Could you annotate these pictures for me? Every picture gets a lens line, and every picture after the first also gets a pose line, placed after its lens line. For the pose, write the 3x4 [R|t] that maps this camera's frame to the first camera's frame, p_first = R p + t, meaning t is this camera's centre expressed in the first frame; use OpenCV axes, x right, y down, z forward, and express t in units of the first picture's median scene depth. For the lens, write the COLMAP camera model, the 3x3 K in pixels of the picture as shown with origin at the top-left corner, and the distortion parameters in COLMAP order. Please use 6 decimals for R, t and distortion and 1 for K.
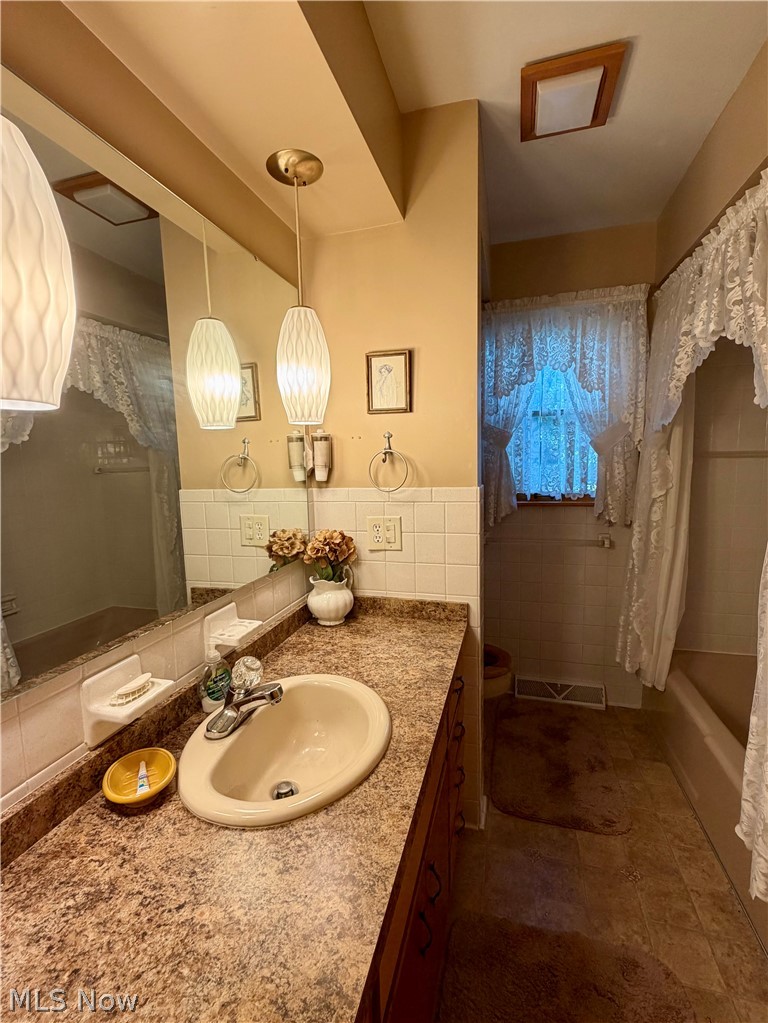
lens RADIAL K [[458.6, 0, 384.0], [0, 458.6, 511.5], [0, 0, 1]] dist [-0.001522, -0.000129]
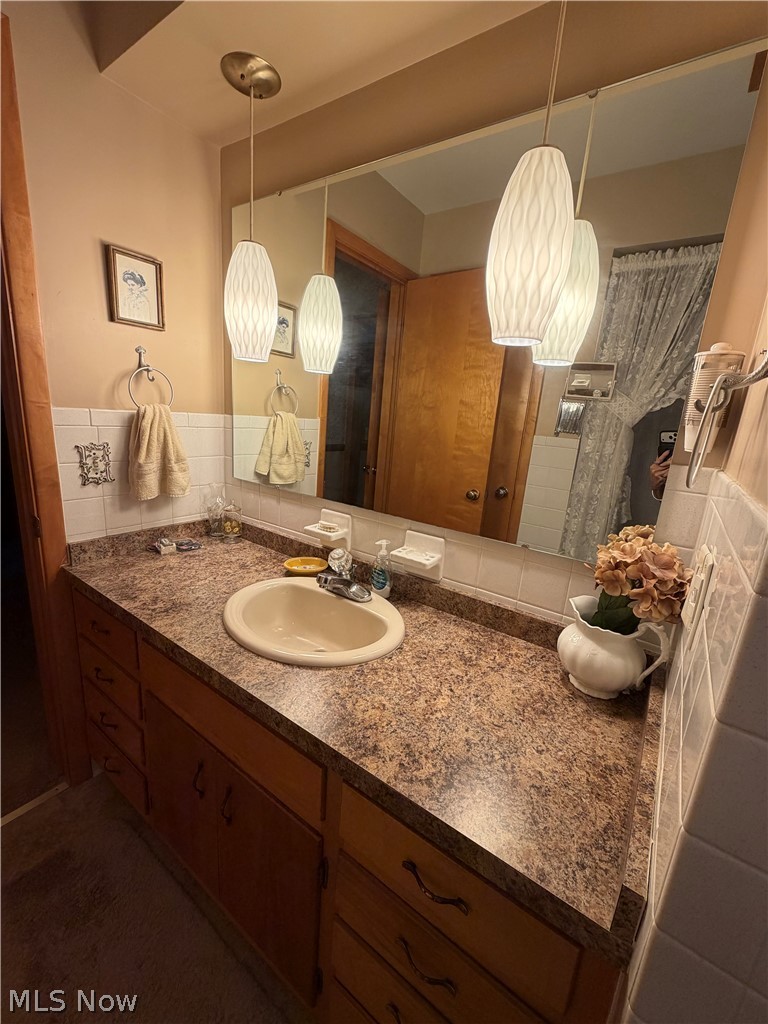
lens RADIAL K [[424.2, 0, 385.0], [0, 424.2, 519.1], [0, 0, 1]] dist [0.001749, 0.000035]
pose [[-0.338273, 0.233387, -0.911648, 0.568038], [-0.171148, 0.937344, 0.303471, -0.106449], [0.925354, 0.258682, -0.277134, 1.143931]]
